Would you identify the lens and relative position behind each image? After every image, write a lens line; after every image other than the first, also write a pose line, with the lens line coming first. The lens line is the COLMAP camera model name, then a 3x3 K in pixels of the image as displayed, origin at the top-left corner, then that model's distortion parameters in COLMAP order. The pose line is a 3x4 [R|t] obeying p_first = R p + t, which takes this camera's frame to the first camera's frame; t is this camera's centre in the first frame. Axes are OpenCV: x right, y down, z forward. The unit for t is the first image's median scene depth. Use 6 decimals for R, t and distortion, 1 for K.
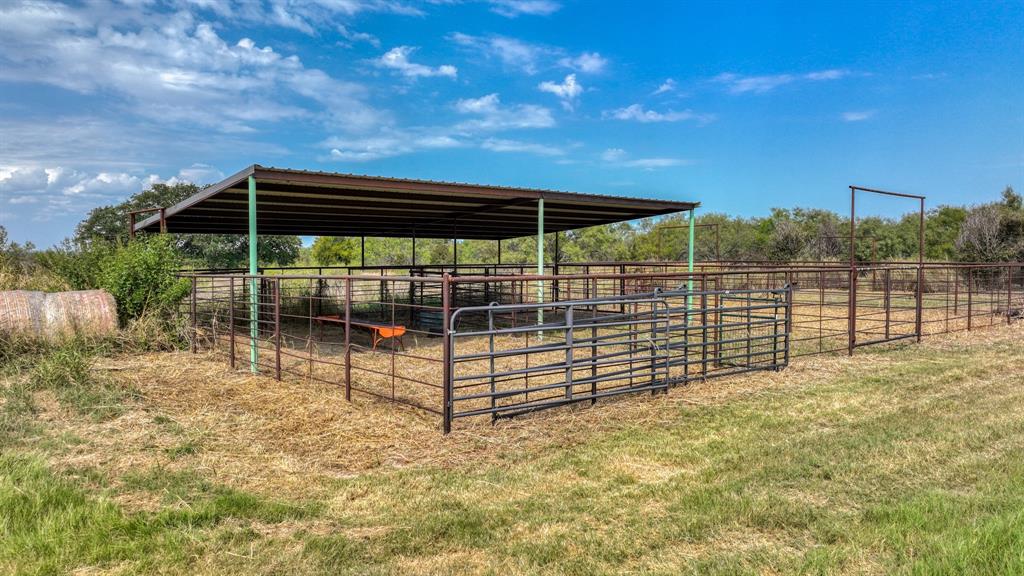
lens RADIAL K [[727.6, 0, 507.0], [0, 727.6, 285.1], [0, 0, 1]] dist [-0.008955, 0.010218]
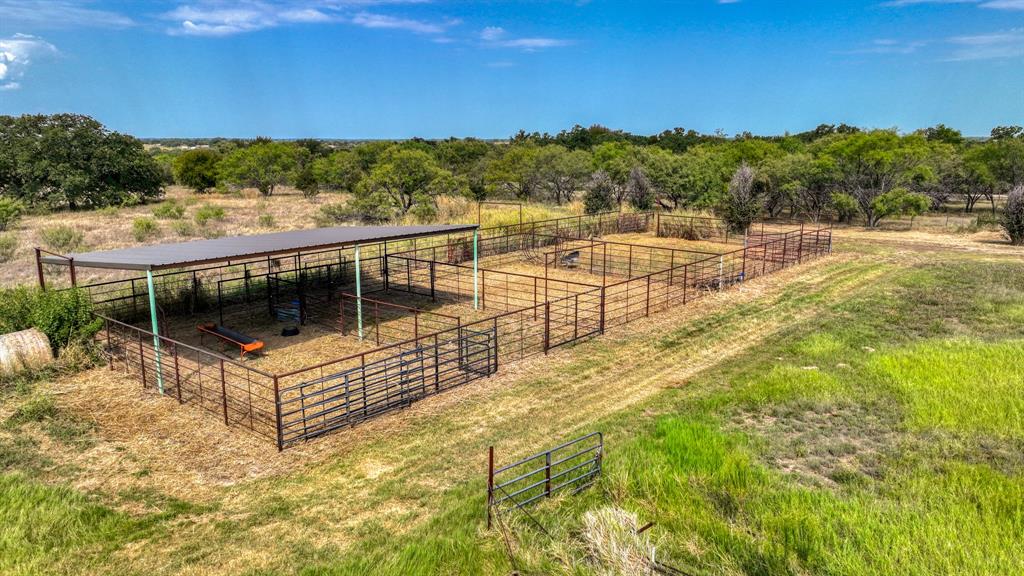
lens RADIAL K [[727.6, 0, 518.8], [0, 727.6, 285.1], [0, 0, 1]] dist [-0.008955, 0.010218]
pose [[0.984046, -0.034584, 0.174521, 0.126749], [0.006747, 0.987474, 0.157639, -0.308180], [-0.177787, -0.153947, 0.971953, -0.546025]]
